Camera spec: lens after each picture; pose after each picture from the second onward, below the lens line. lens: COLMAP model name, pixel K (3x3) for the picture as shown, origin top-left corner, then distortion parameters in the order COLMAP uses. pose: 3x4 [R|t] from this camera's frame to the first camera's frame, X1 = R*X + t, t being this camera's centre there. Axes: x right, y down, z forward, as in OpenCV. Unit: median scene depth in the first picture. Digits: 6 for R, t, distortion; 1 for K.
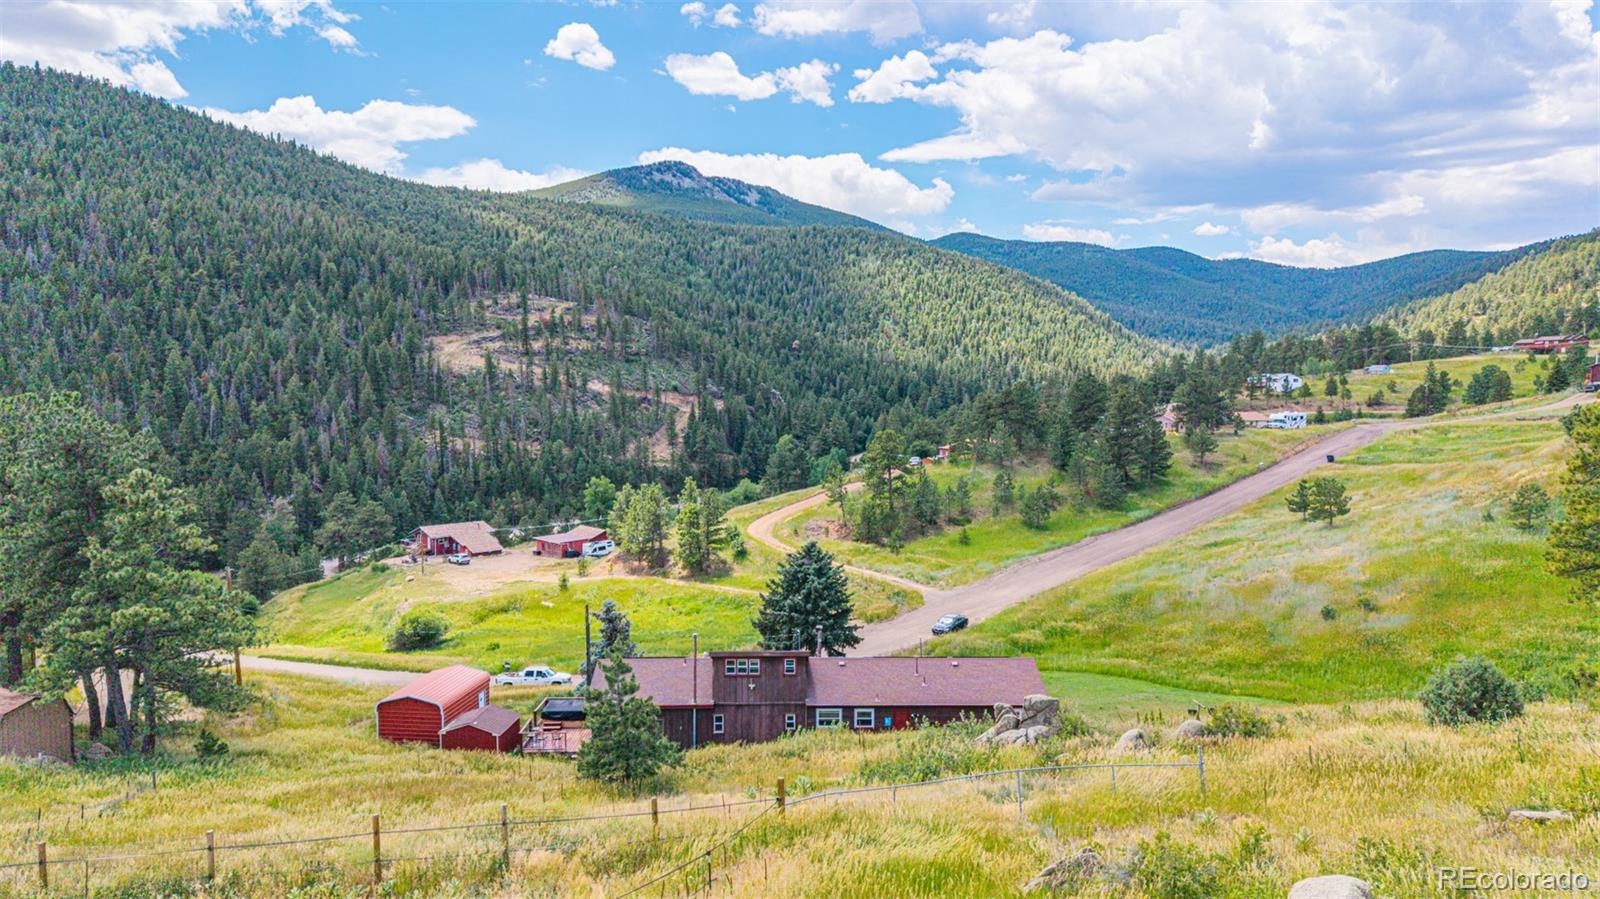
lens RADIAL K [[1060.2, 0, 806.3], [0, 1060.2, 508.3], [0, 0, 1]] dist [0.058768, -0.077119]
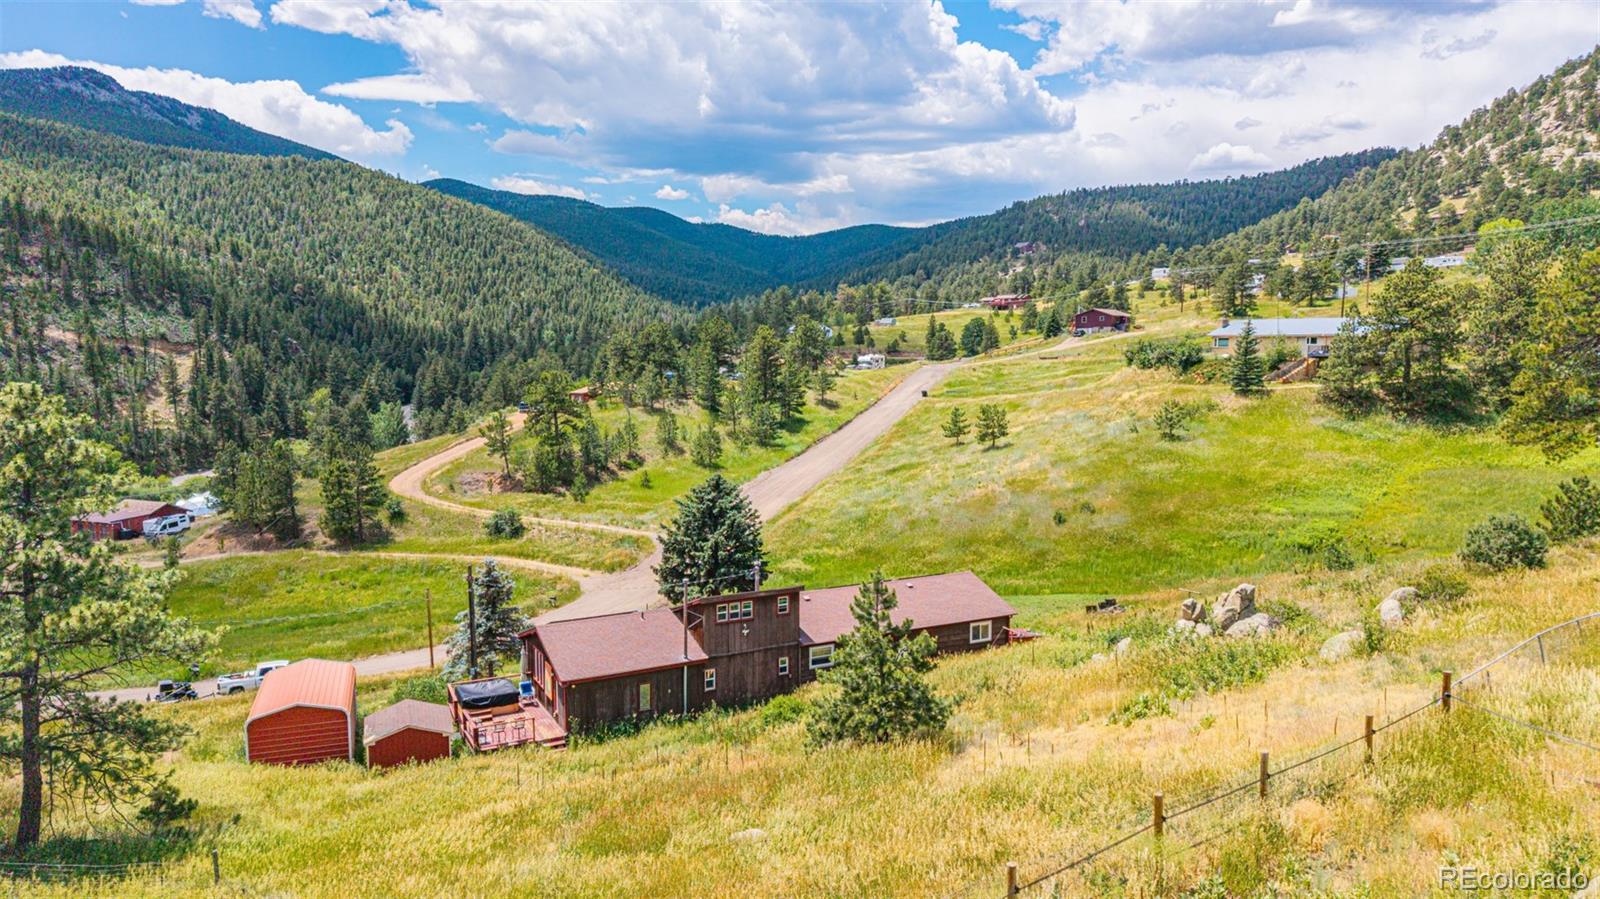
lens RADIAL K [[1067.7, 0, 800.0], [0, 1067.7, 449.5], [0, 0, 1]] dist [0.002944, 0.003502]
pose [[0.892553, -0.045932, 0.448597, -0.068540], [0.051904, 0.998652, -0.001019, 0.003298], [-0.447945, 0.024194, 0.893733, 0.031324]]
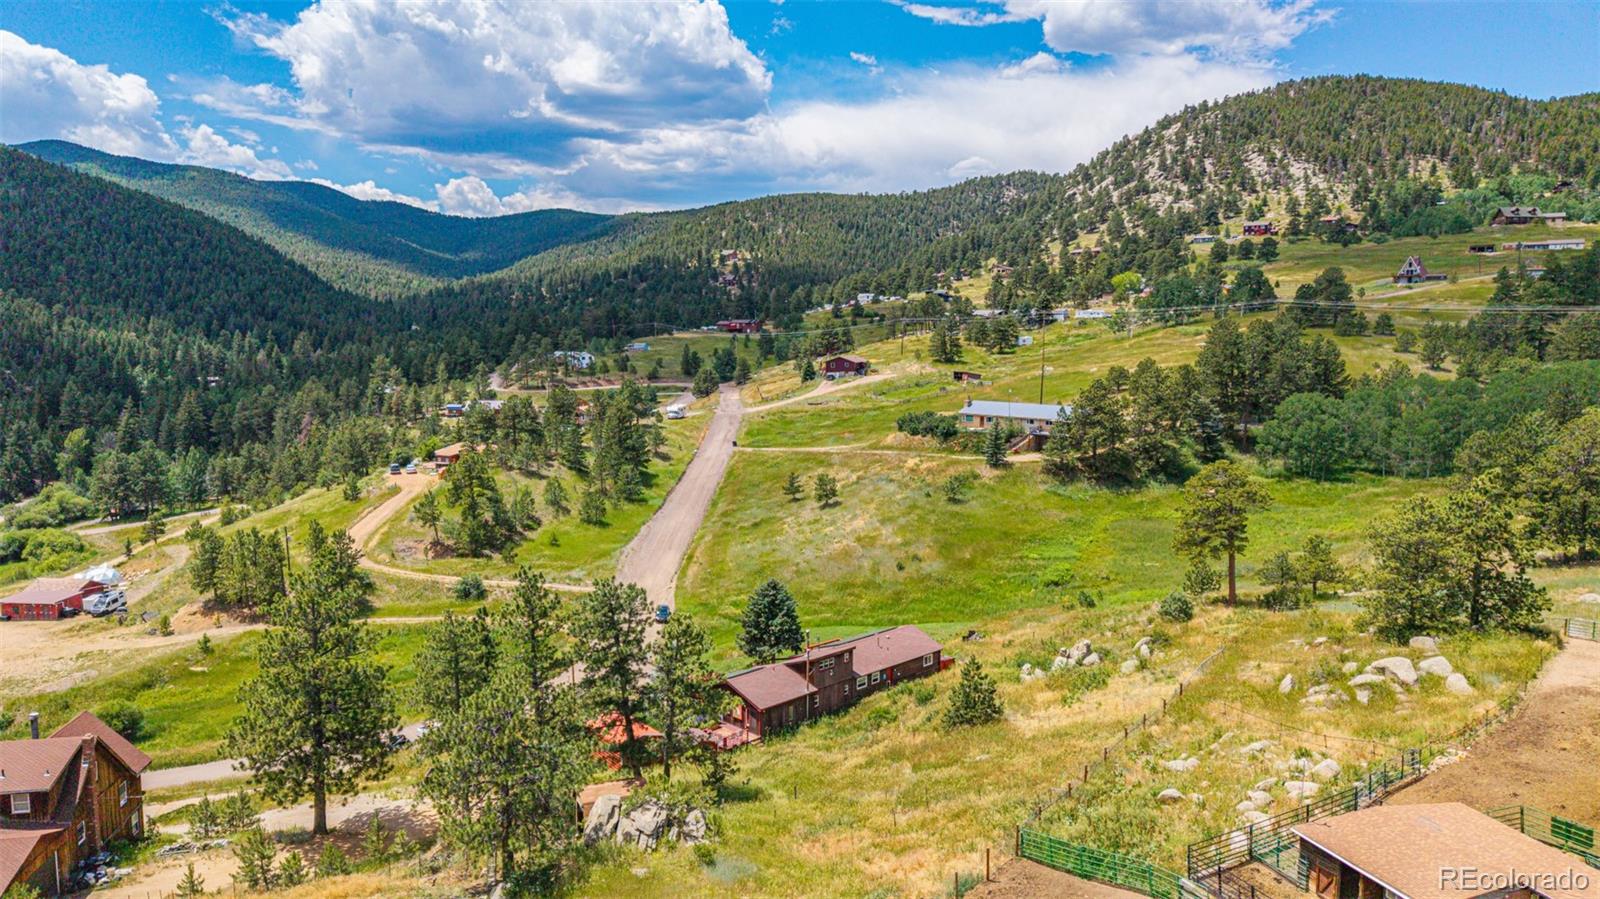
lens RADIAL K [[1064.2, 0, 802.5], [0, 1064.2, 452.2], [0, 0, 1]] dist [0.064228, -0.088607]
pose [[0.722768, -0.079161, 0.686542, -0.204220], [0.074530, 0.996553, 0.036445, -0.041127], [-0.687060, 0.024827, 0.726176, -0.033144]]
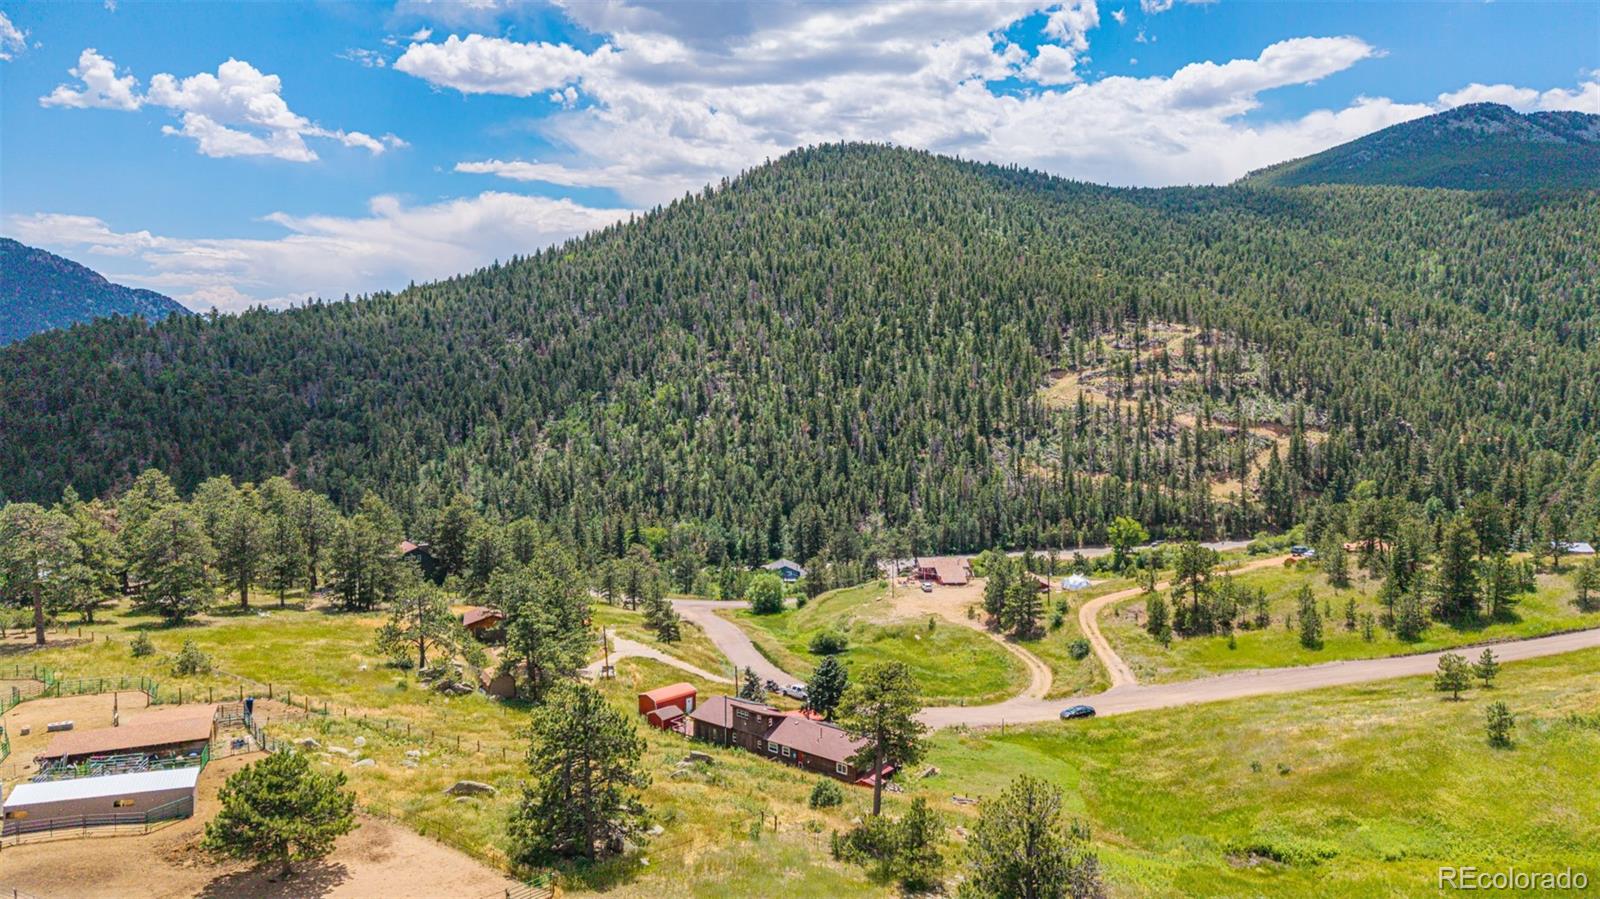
lens RADIAL K [[1060.2, 0, 806.3], [0, 1060.2, 508.3], [0, 0, 1]] dist [0.058768, -0.077119]
pose [[0.763462, 0.097238, -0.638491, 0.233398], [-0.074511, 0.995261, 0.062476, -0.070096], [0.641540, -0.000124, 0.767089, -0.098118]]
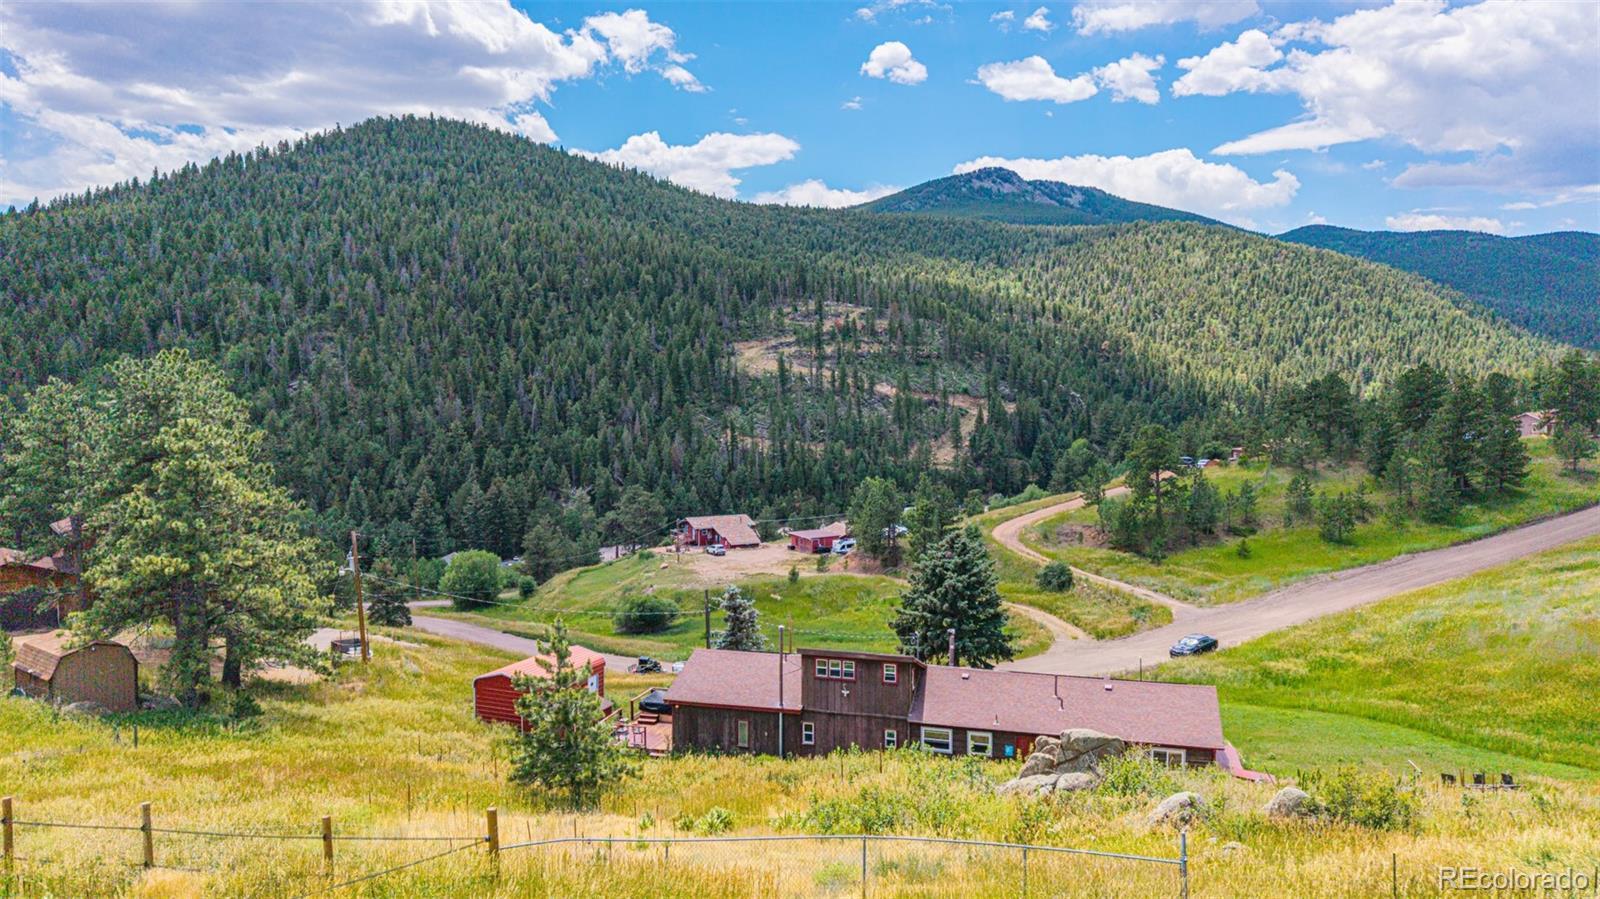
lens RADIAL K [[1064.2, 0, 802.5], [0, 1064.2, 452.2], [0, 0, 1]] dist [0.064228, -0.088607]
pose [[0.955180, 0.014960, -0.295649, 0.028321], [-0.033040, 0.997870, -0.056251, 0.004155], [0.294178, 0.063498, 0.953639, 0.027521]]
